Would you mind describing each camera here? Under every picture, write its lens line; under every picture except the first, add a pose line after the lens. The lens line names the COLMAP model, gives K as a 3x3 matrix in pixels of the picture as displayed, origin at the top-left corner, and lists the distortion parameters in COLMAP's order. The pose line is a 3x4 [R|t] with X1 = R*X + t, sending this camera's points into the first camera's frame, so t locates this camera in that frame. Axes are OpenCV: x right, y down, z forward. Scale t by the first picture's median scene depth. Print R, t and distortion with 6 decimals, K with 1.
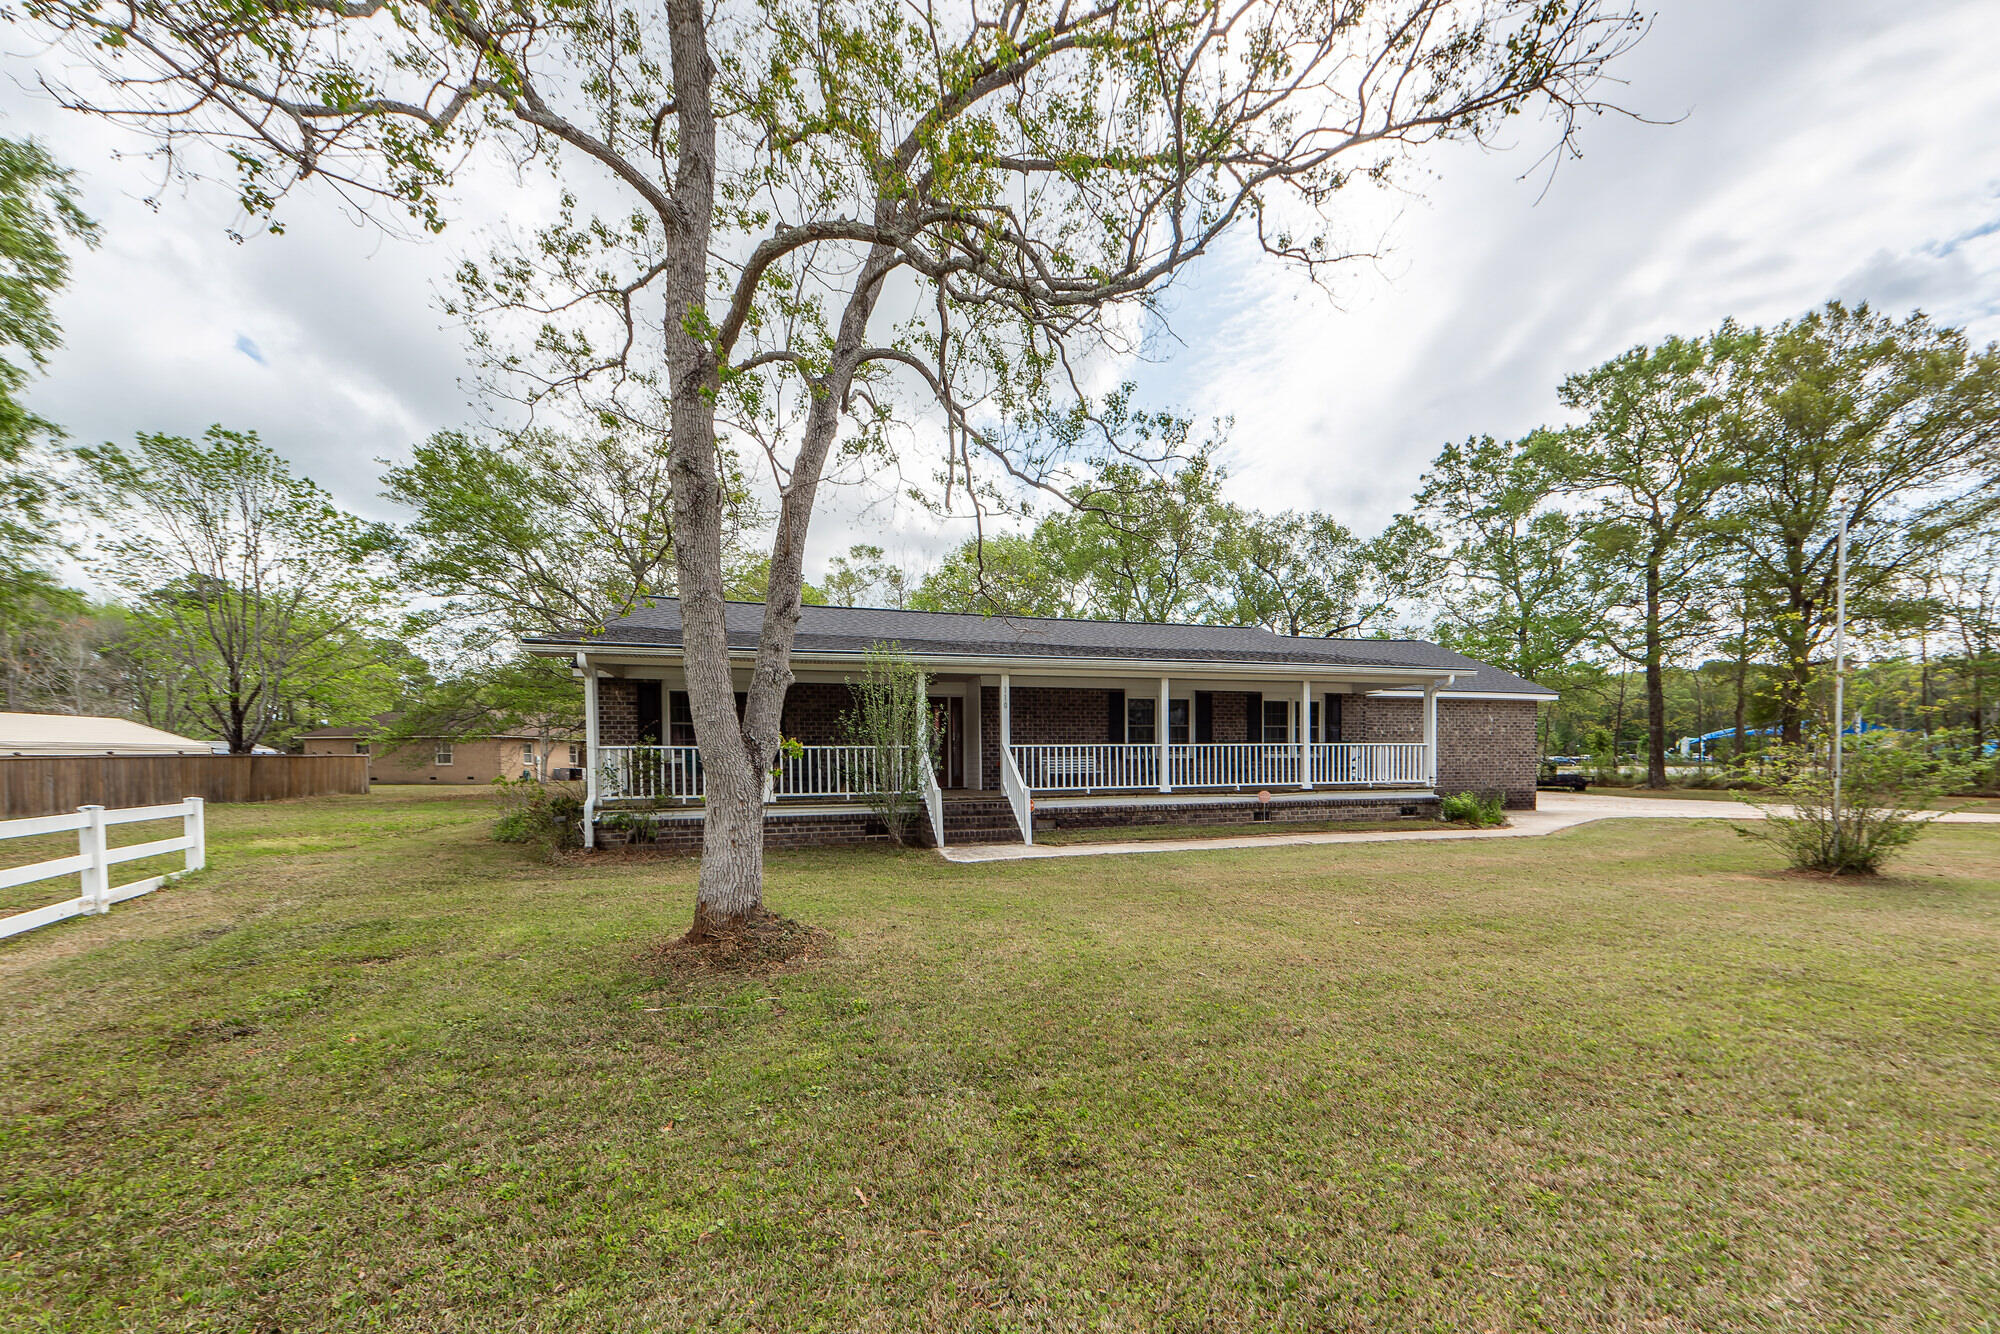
lens RADIAL K [[717.1, 0, 987.3], [0, 717.1, 775.5], [0, 0, 1]] dist [0.026518, -0.008910]
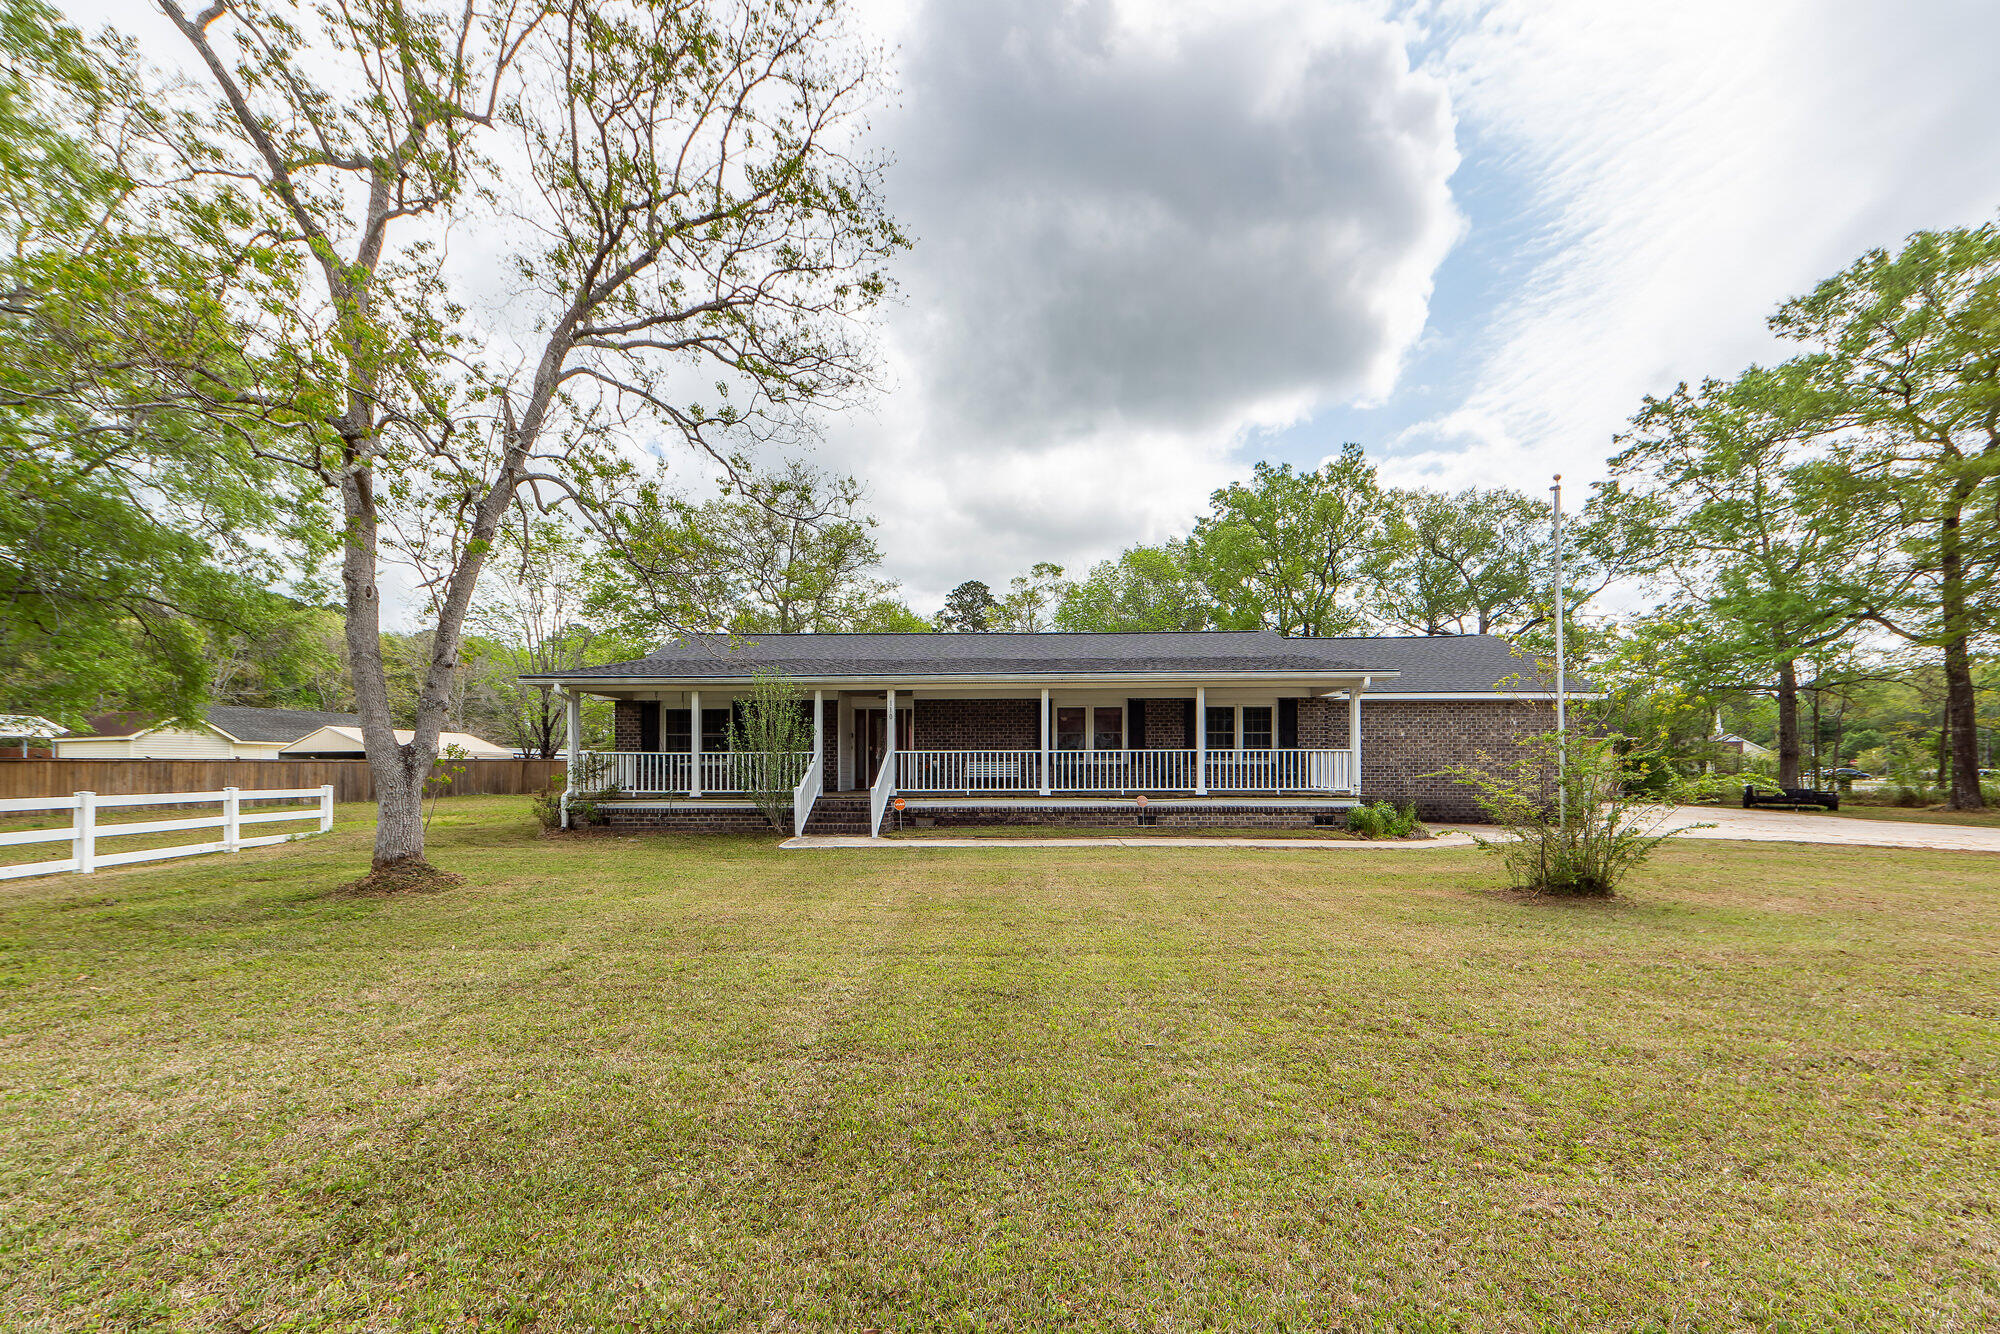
lens RADIAL K [[703.4, 0, 1001.7], [0, 703.4, 752.1], [0, 0, 1]] dist [0.032463, -0.012787]
pose [[0.954147, 0.000695, -0.299337, 0.468660], [-0.012587, 0.999206, -0.037803, -0.000377], [0.299073, 0.039838, 0.953398, -0.022441]]
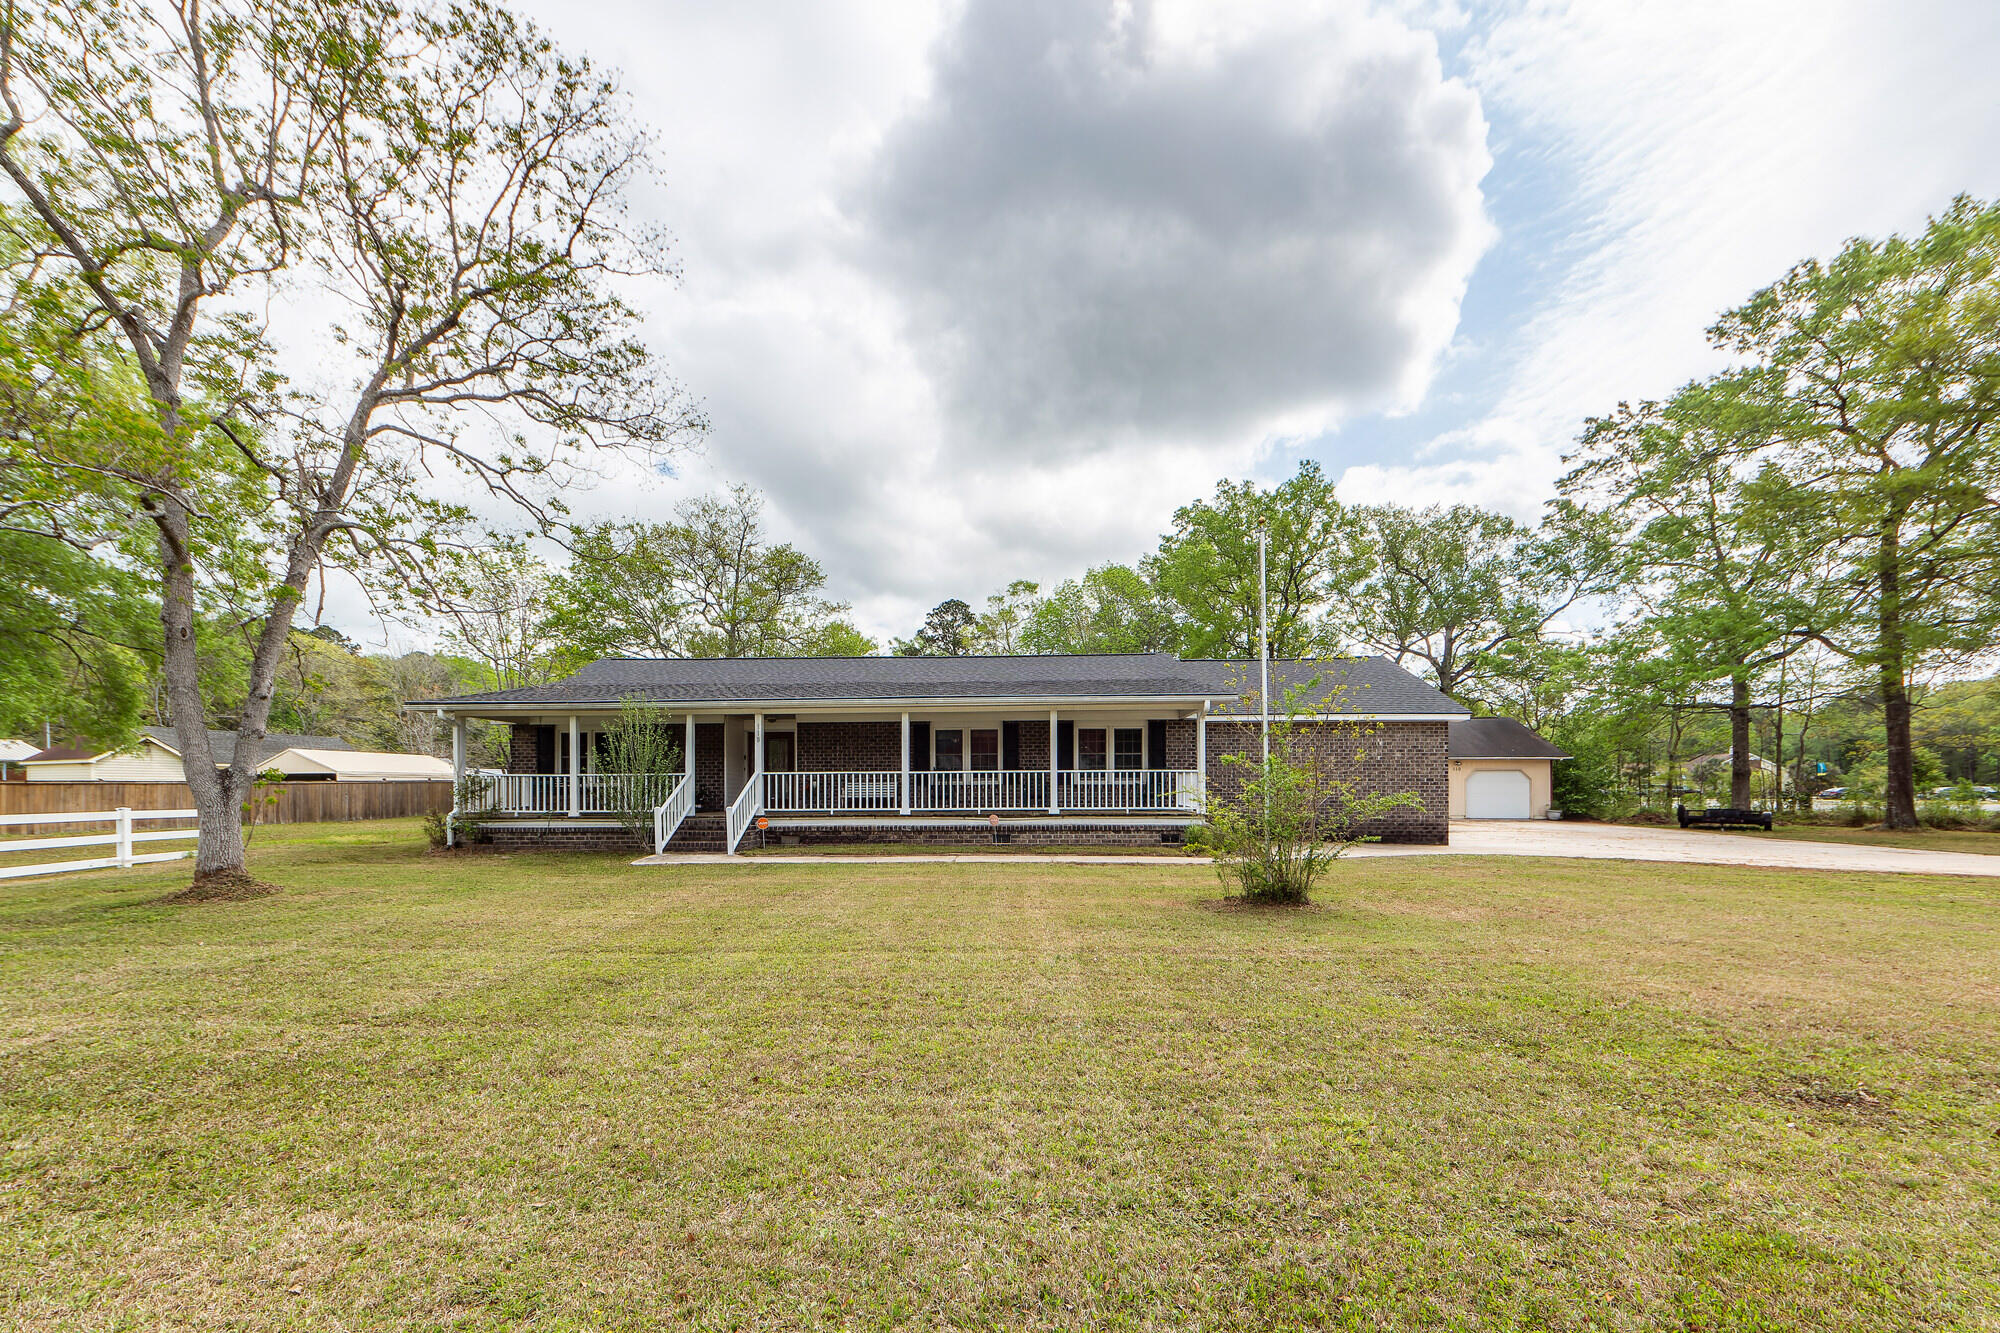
lens RADIAL K [[717.1, 0, 987.3], [0, 717.1, 775.0], [0, 0, 1]] dist [0.026518, -0.008910]
pose [[0.947220, -0.000044, -0.320583, 0.679579], [-0.011364, 0.999367, -0.033713, -0.001864], [0.320382, 0.035577, 0.946620, -0.016409]]
